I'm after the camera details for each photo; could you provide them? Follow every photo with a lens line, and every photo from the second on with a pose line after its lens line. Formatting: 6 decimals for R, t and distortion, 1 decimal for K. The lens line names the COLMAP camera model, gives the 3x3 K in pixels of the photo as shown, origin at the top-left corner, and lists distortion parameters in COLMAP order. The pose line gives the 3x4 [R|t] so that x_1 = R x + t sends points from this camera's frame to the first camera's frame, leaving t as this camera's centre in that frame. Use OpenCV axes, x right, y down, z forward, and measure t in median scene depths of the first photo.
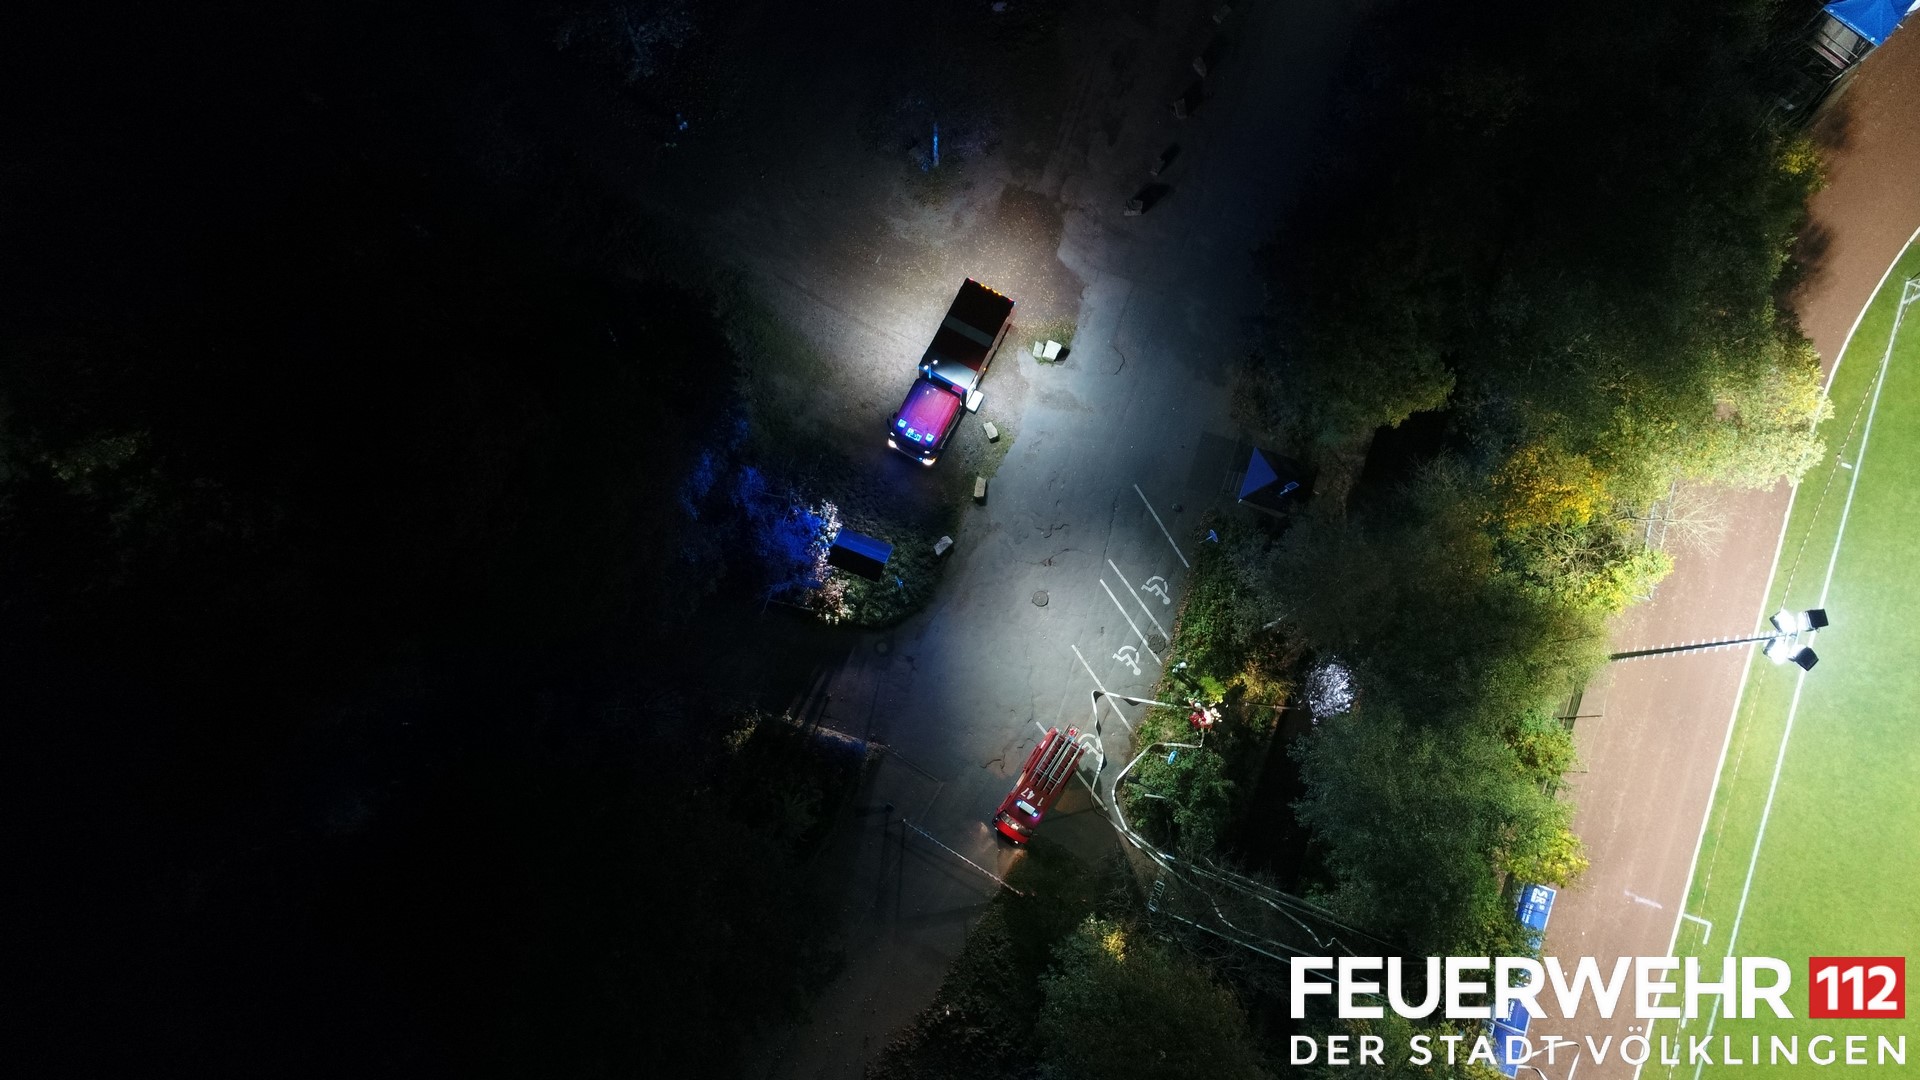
lens RADIAL K [[1291.7, 0, 962.0], [0, 1291.7, 536.7], [0, 0, 1]] dist [0.004040, -0.001033]
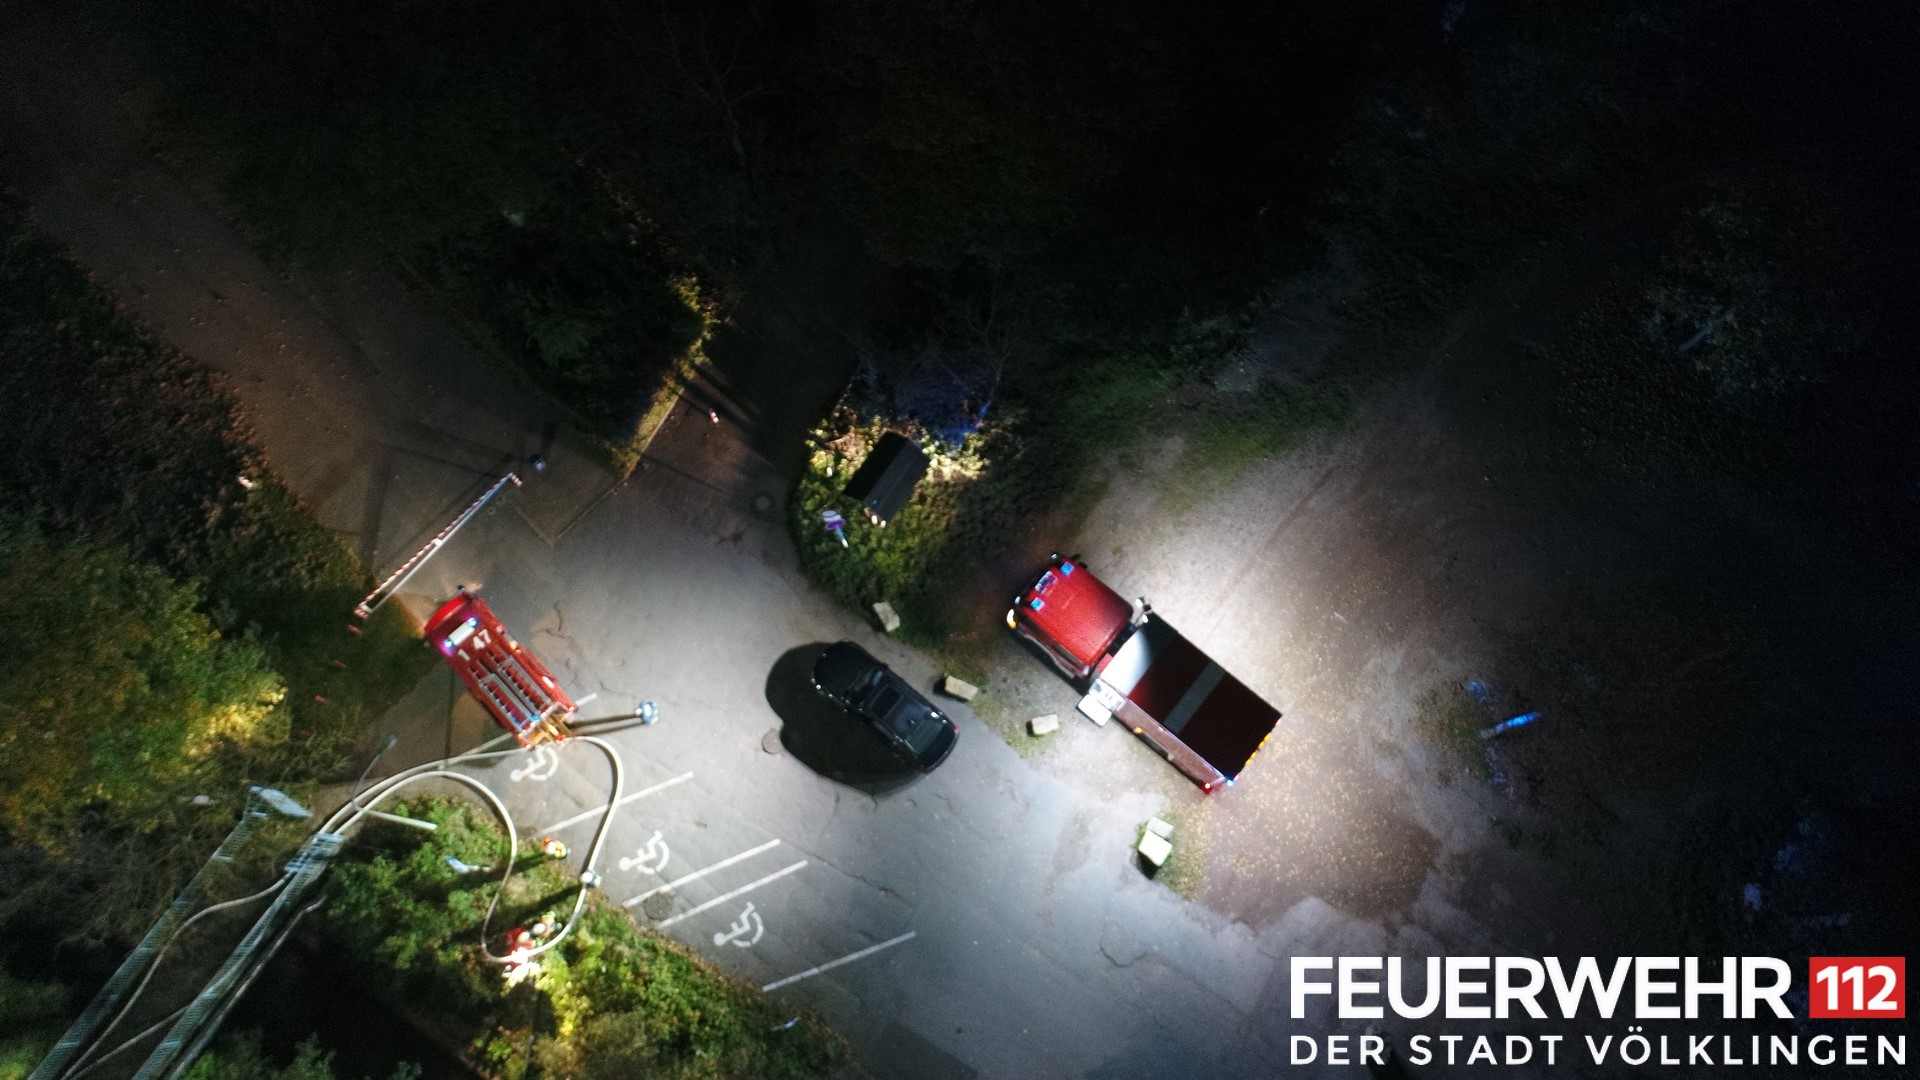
lens RADIAL K [[1291.7, 0, 955.7], [0, 1291.7, 537.8], [0, 0, 1]] dist [0.004040, -0.001033]
pose [[-0.213582, 0.926641, -0.309384, 0.147926], [-0.969281, -0.161464, 0.185535, -0.146360], [0.121971, 0.339507, 0.932662, 0.364499]]
